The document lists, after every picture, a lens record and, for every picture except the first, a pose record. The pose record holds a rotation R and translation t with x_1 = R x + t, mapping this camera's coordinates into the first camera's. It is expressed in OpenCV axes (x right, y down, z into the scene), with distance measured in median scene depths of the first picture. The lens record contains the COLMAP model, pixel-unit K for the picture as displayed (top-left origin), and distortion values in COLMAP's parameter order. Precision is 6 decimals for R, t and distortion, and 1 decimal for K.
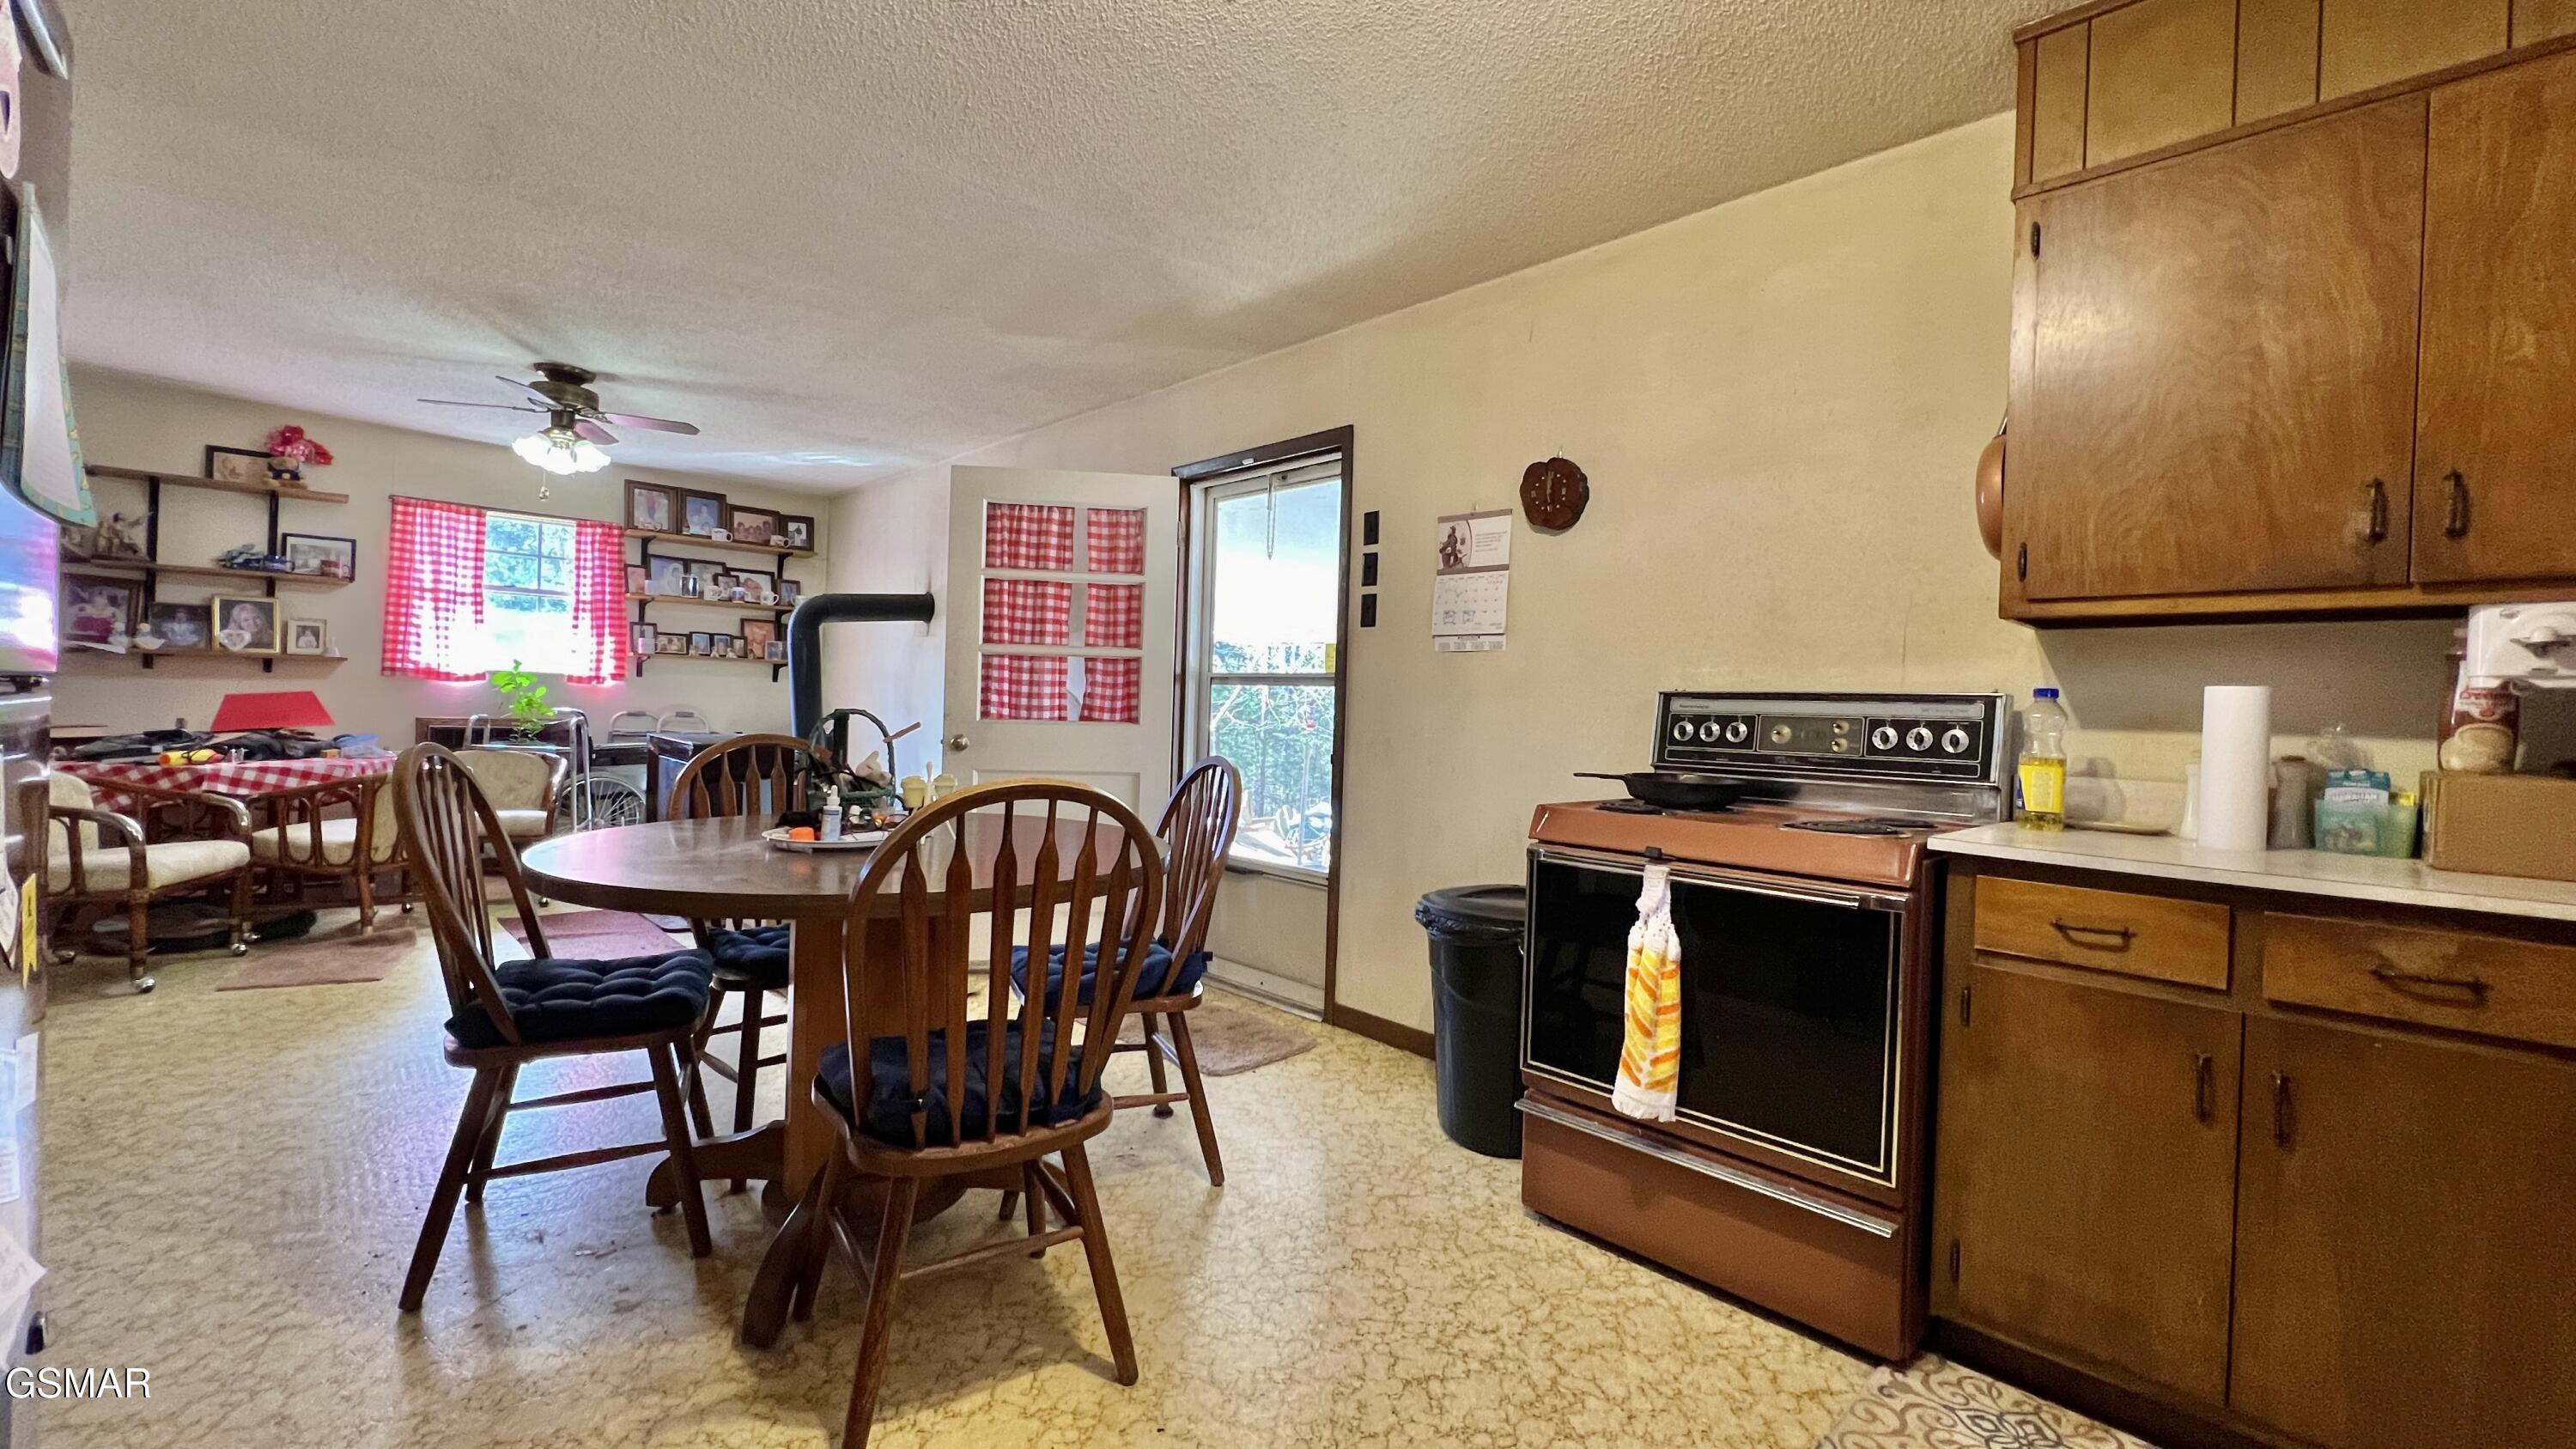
lens RADIAL K [[1037.7, 0, 1283.2], [0, 1037.7, 713.5], [0, 0, 1]] dist [-0.000400, 0.000455]
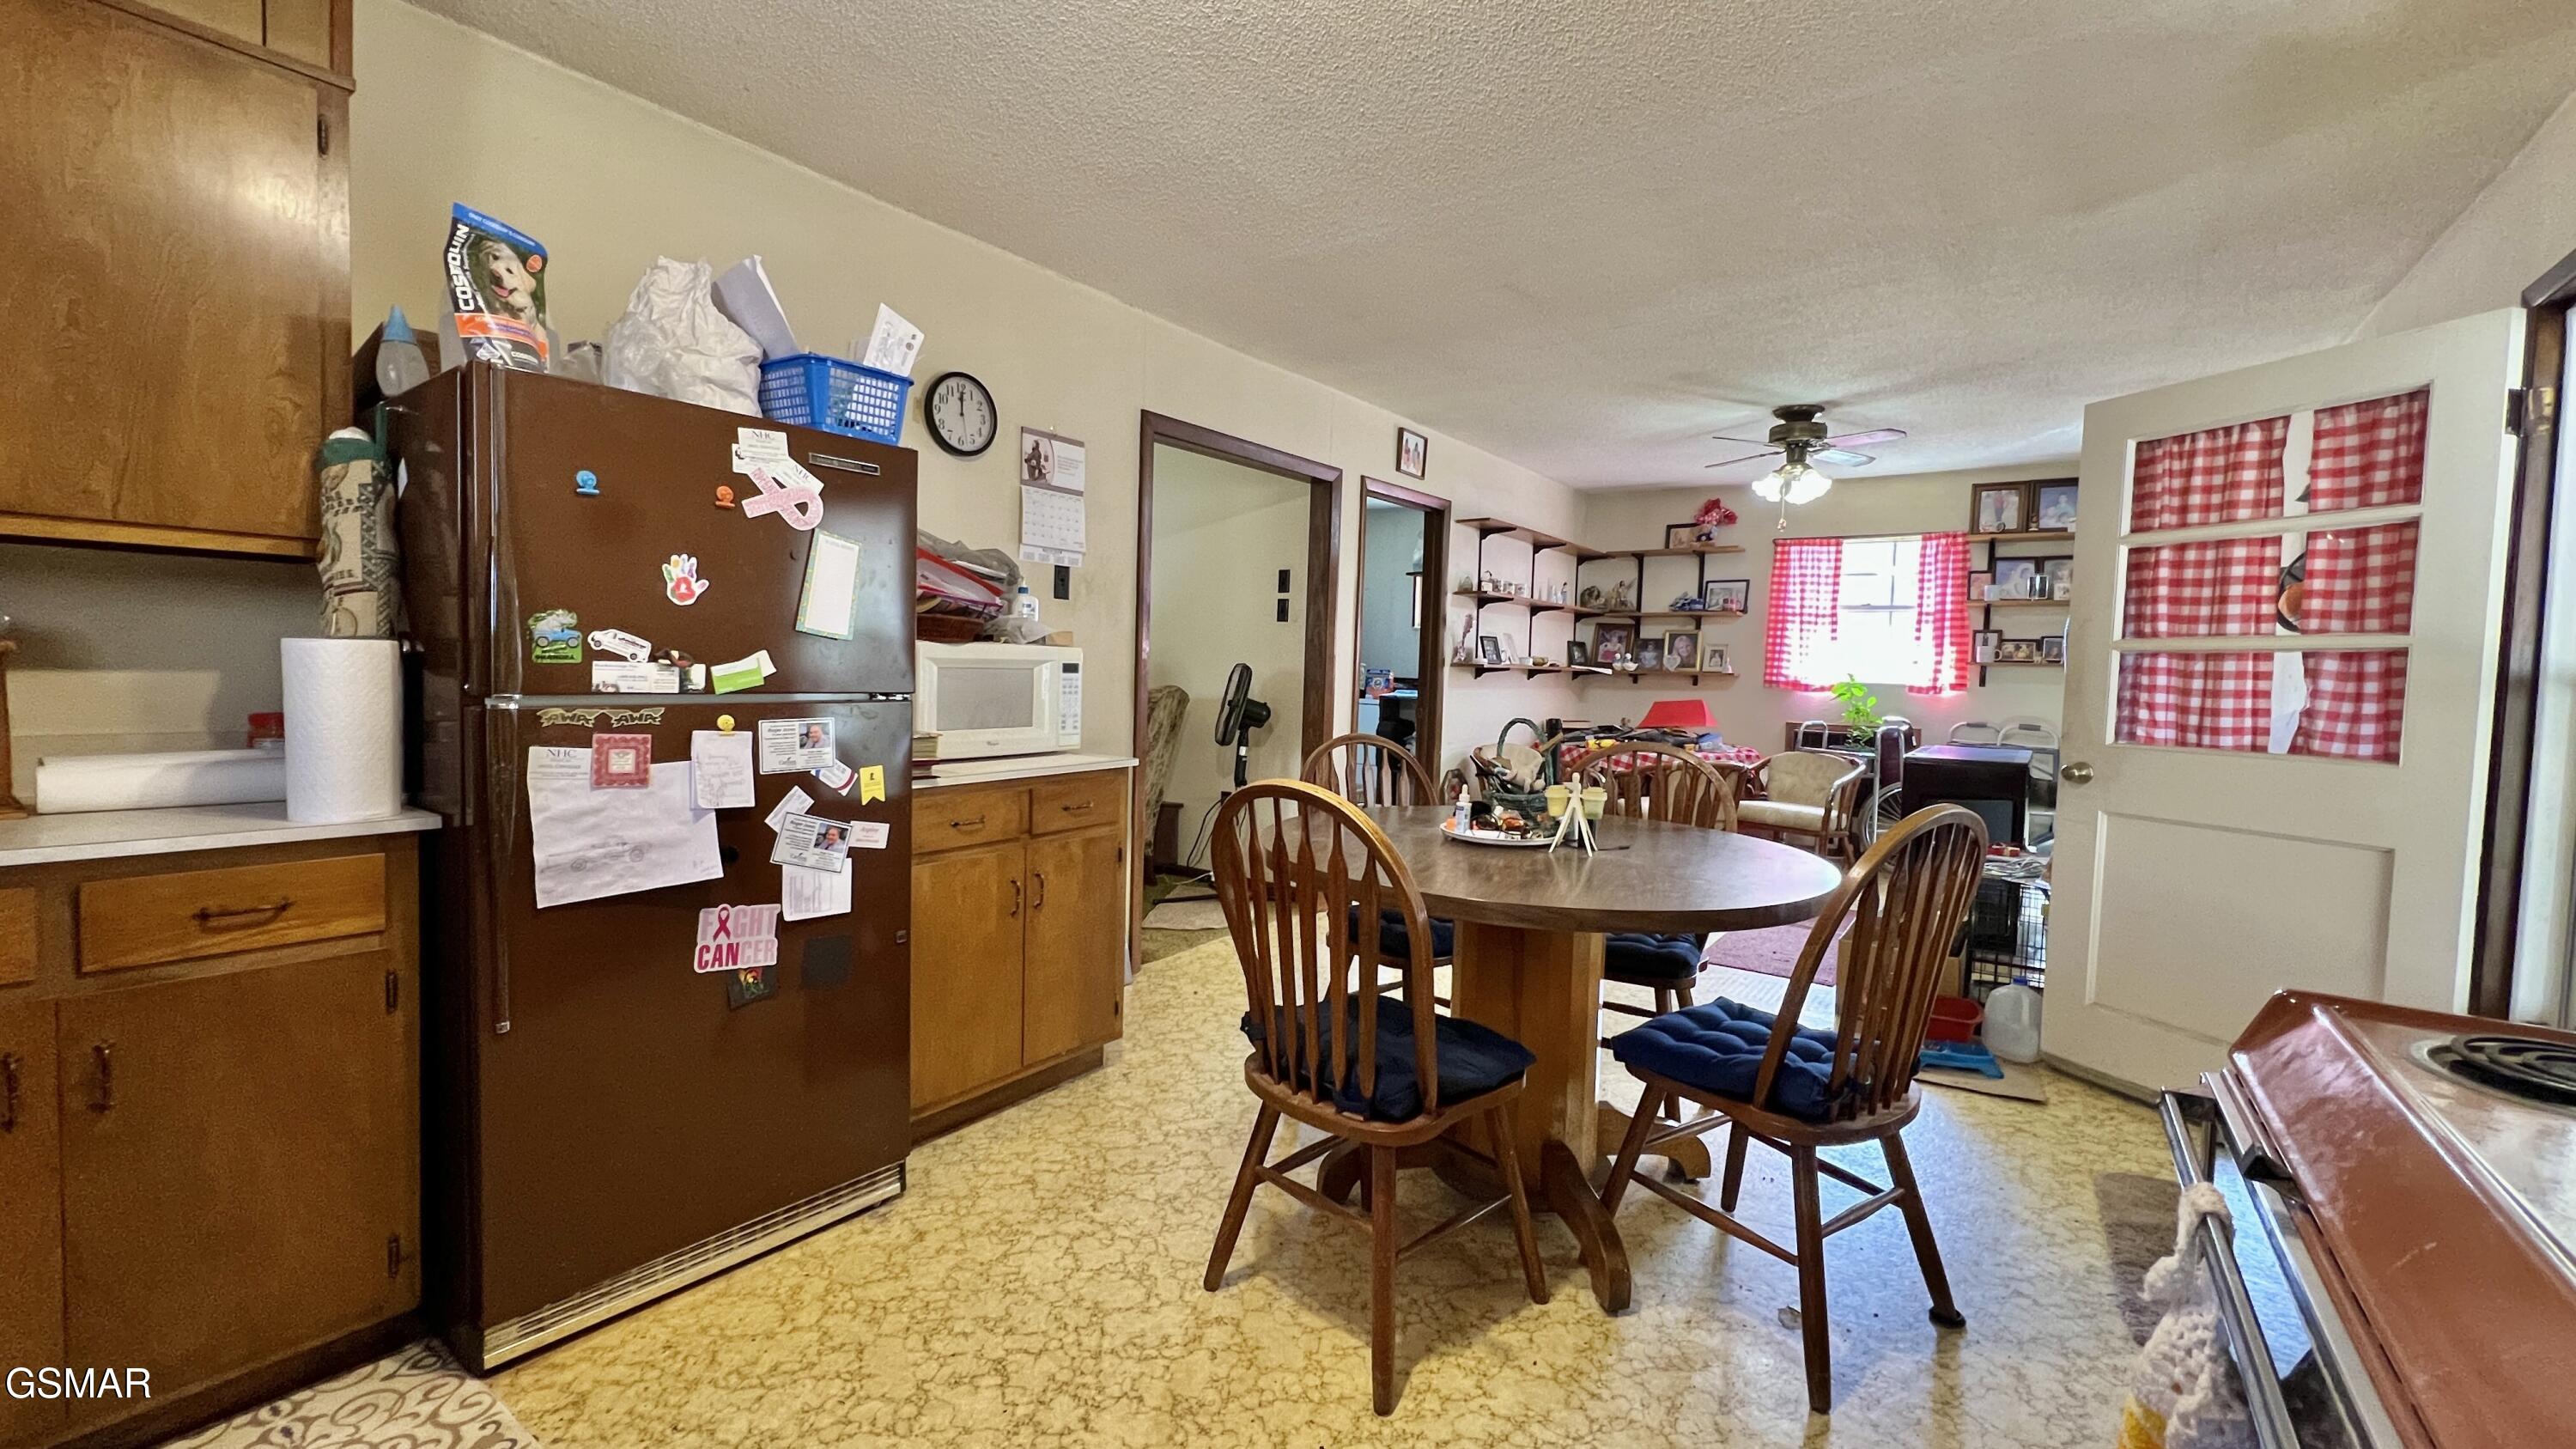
lens RADIAL K [[1037.7, 0, 1283.2], [0, 1037.7, 713.5], [0, 0, 1]] dist [-0.000400, 0.000455]
pose [[0.171516, 0.018765, -0.985003, 0.277626], [-0.027486, 0.999521, 0.014255, -0.008038], [0.984798, 0.024629, 0.171950, 0.253294]]
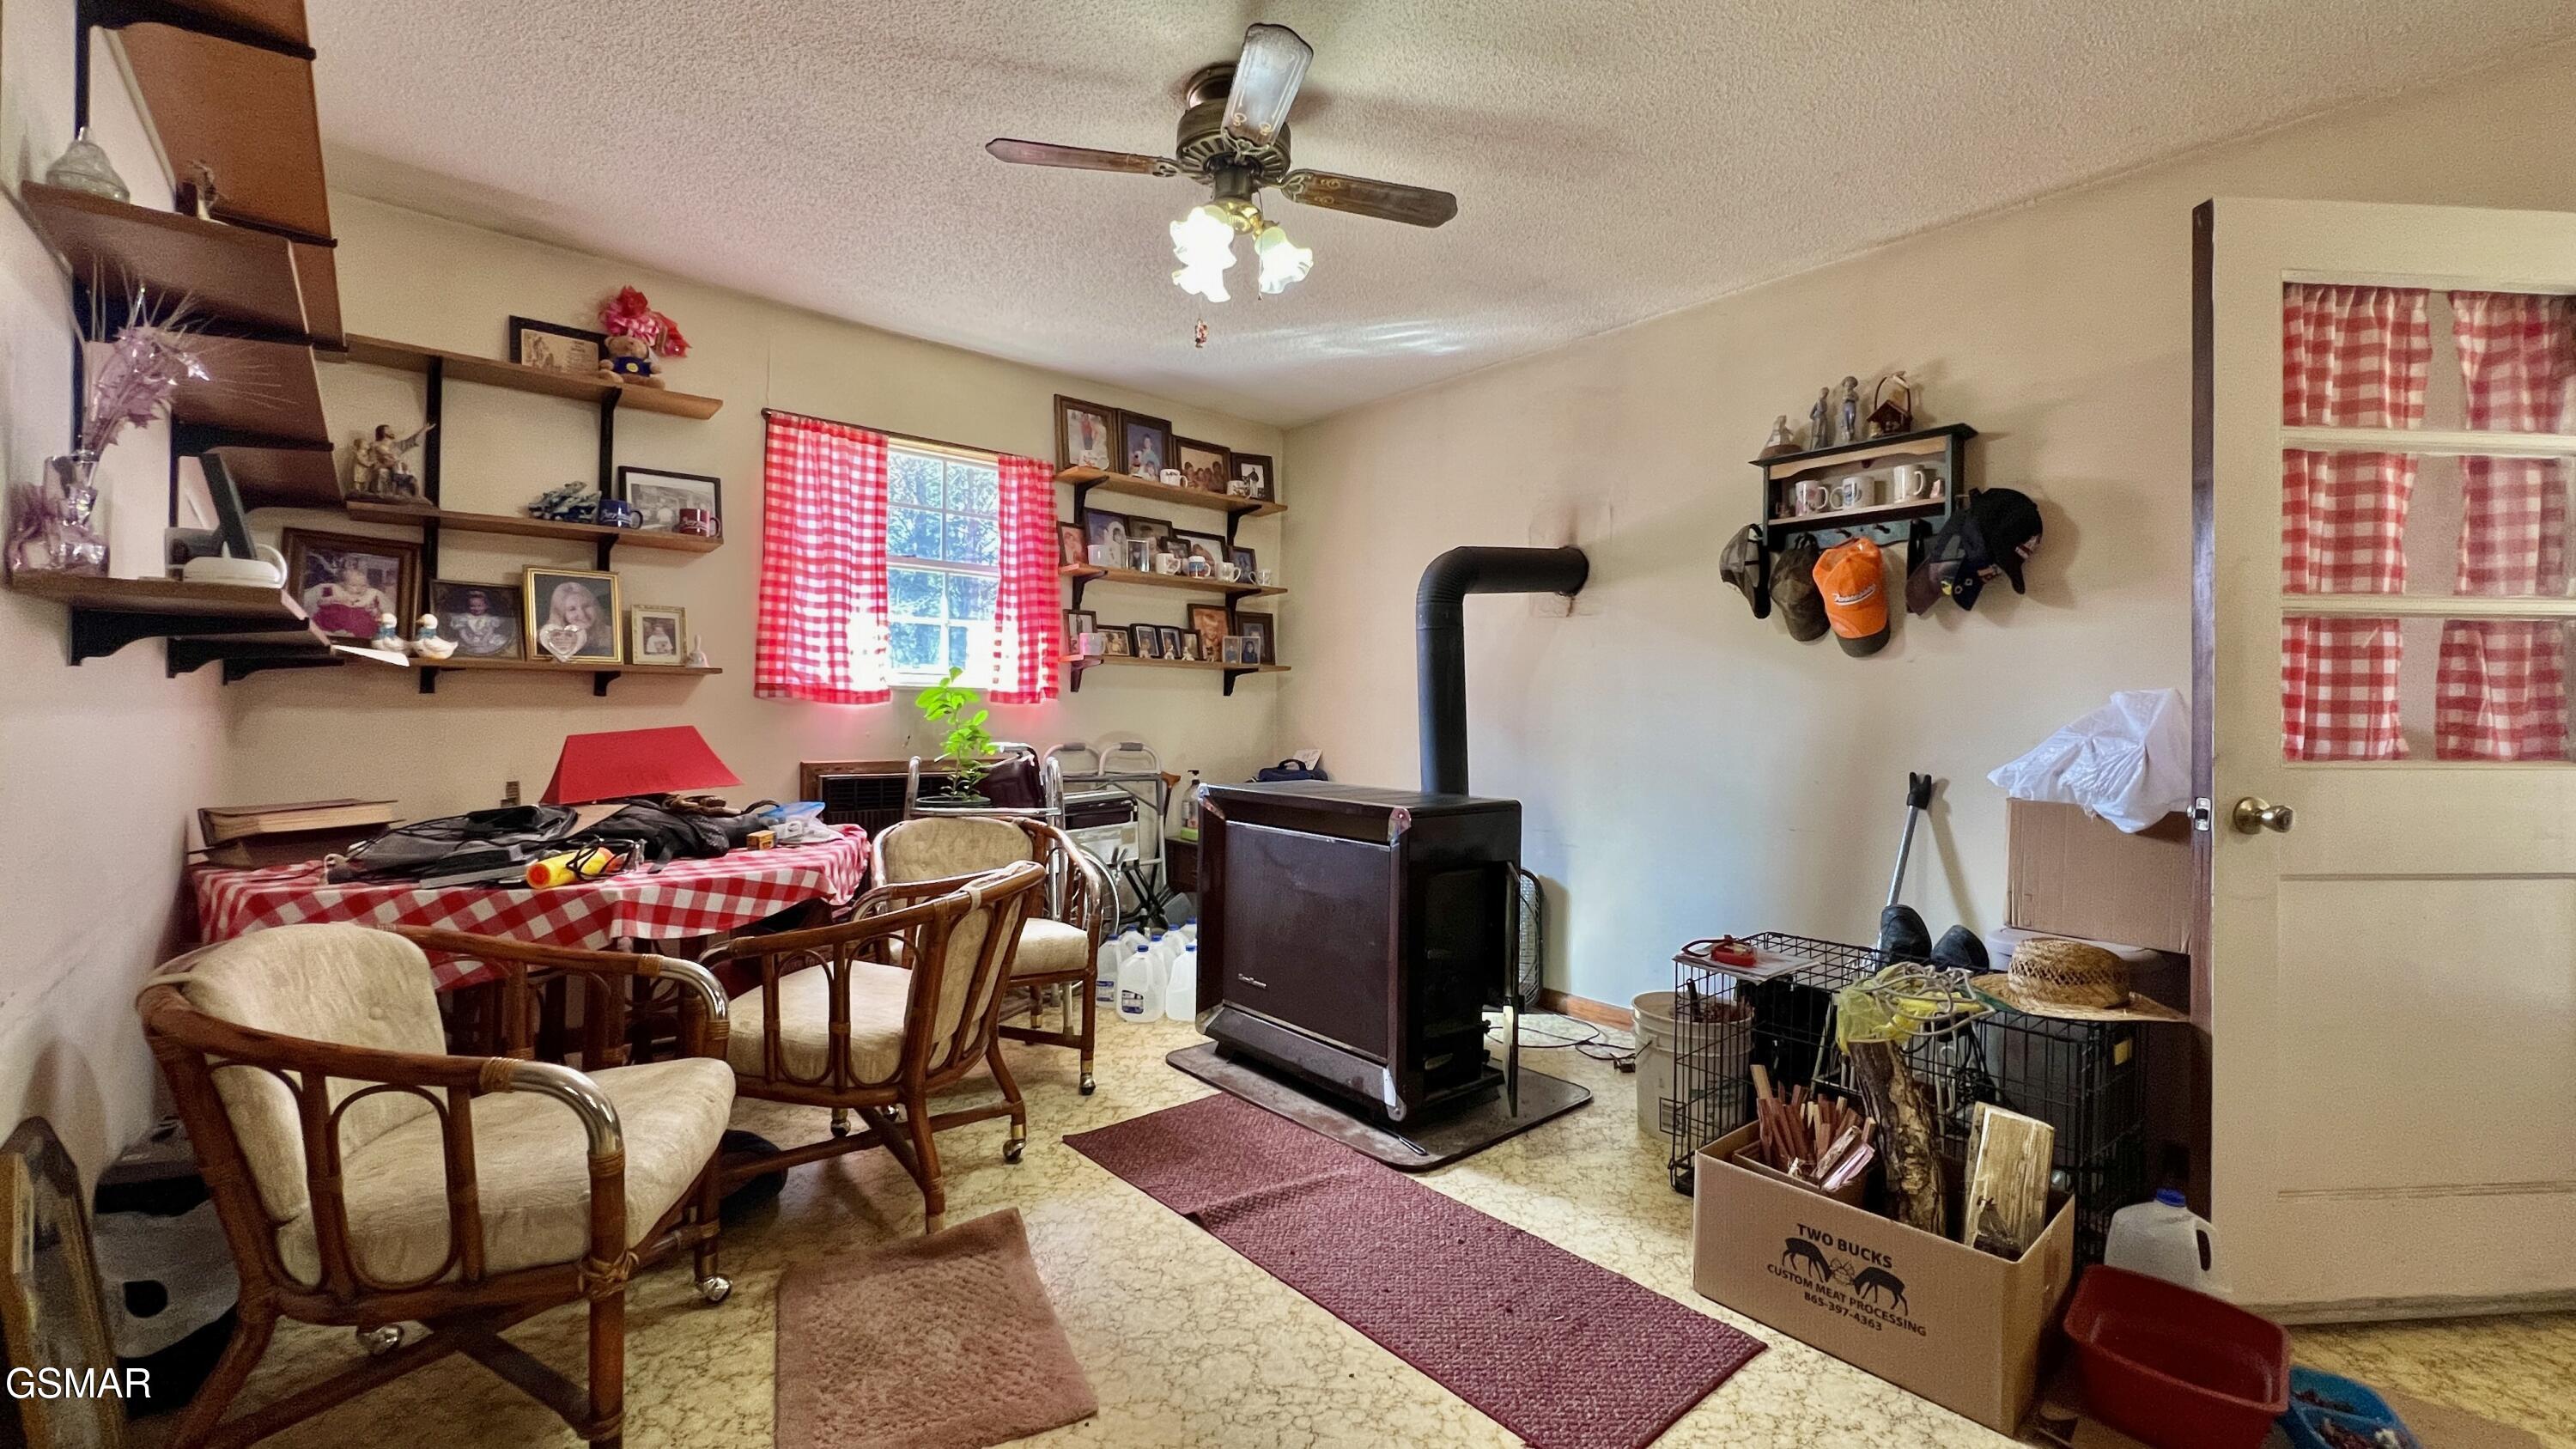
lens RADIAL K [[1037.7, 0, 1283.2], [0, 1037.7, 713.5], [0, 0, 1]] dist [-0.000400, 0.000455]
pose [[0.998370, -0.020980, -0.053071, -0.580805], [0.020558, 0.999753, -0.008477, -0.016827], [0.053235, 0.007372, 0.998555, 0.440342]]
